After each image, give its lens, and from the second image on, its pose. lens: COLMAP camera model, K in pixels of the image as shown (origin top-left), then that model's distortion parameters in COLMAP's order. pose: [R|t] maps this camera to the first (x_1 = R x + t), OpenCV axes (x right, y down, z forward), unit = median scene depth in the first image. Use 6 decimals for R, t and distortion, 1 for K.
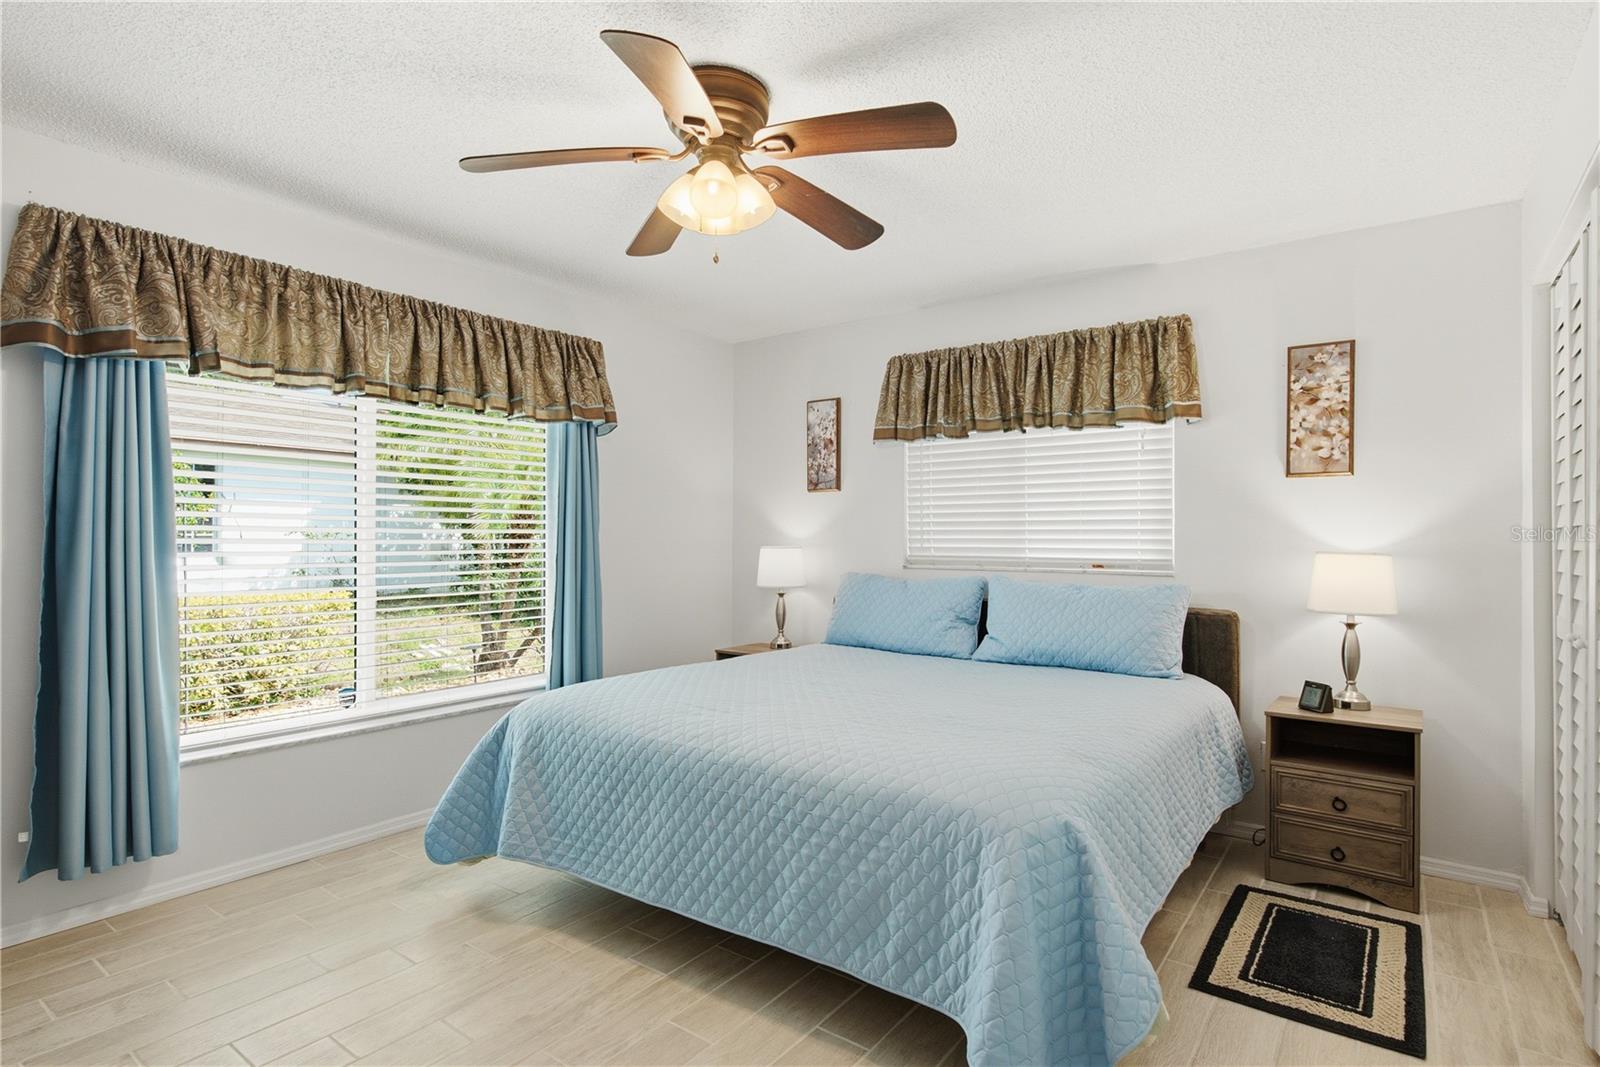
lens RADIAL K [[805.8, 0, 800.6], [0, 805.8, 539.7], [0, 0, 1]] dist [0.001871, -0.000830]
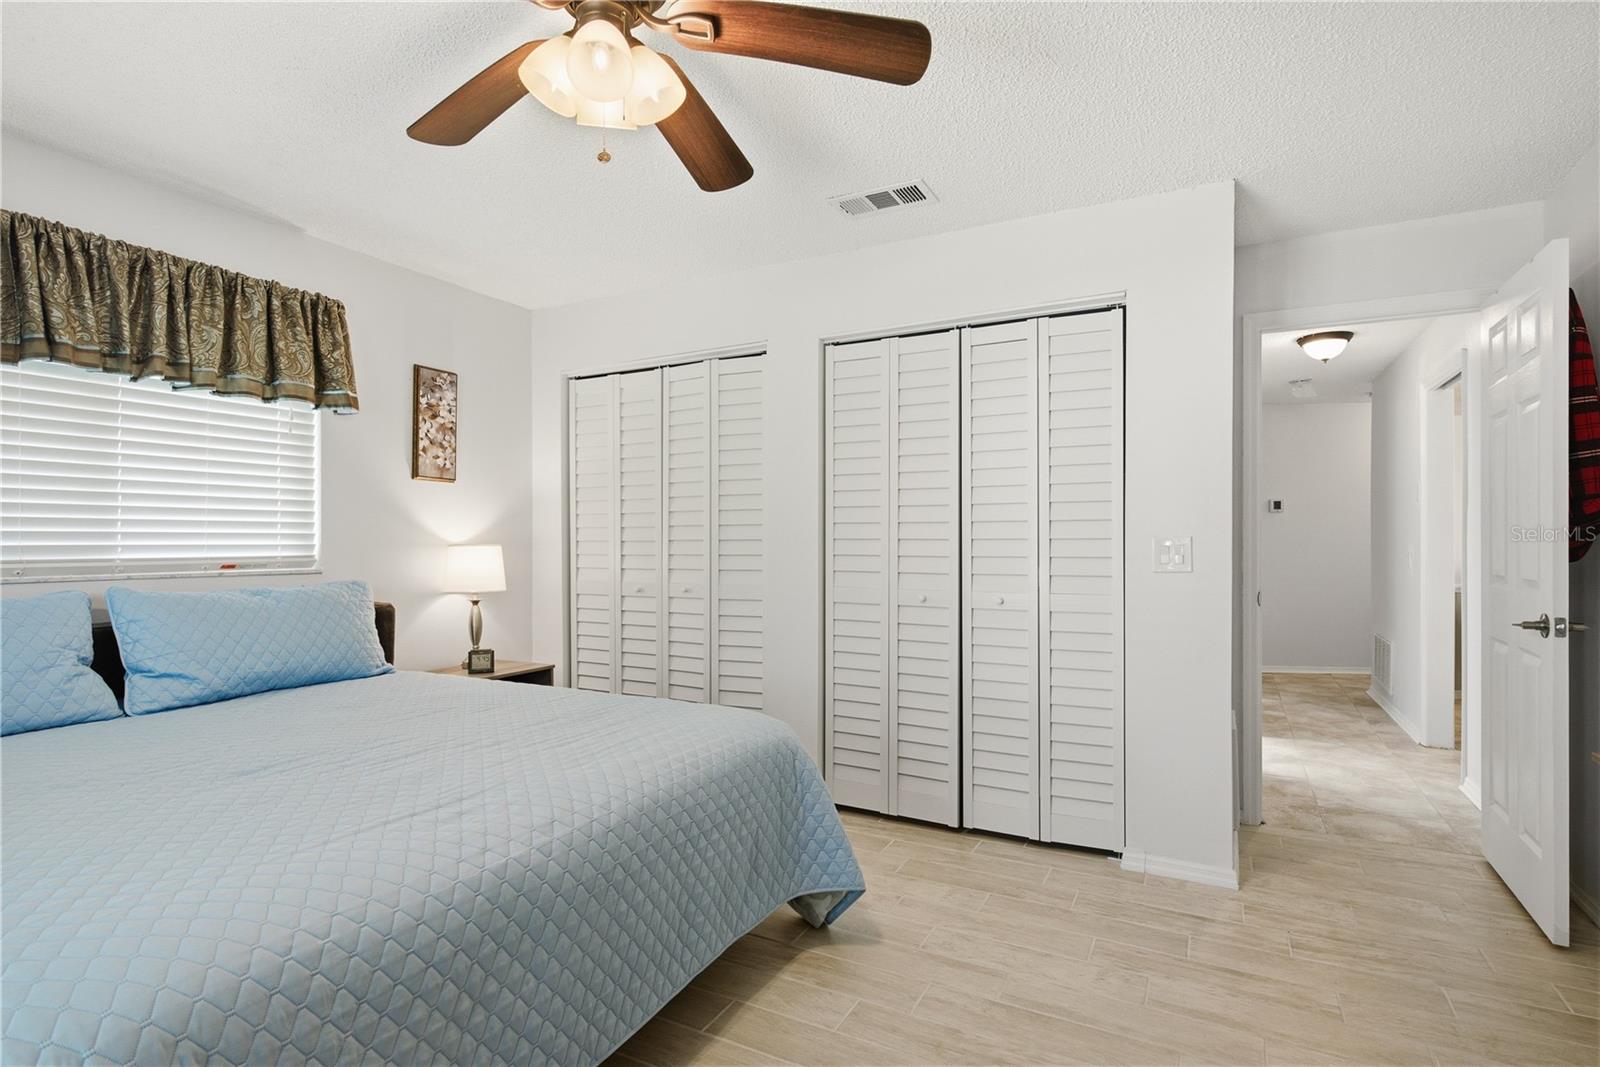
lens RADIAL K [[805.8, 0, 800.6], [0, 805.8, 539.7], [0, 0, 1]] dist [0.001871, -0.000830]
pose [[-0.147318, -0.002499, 0.989086, -0.598135], [0.001101, 0.999996, 0.002690, 0.004955], [-0.989089, 0.001486, -0.147314, 0.635444]]
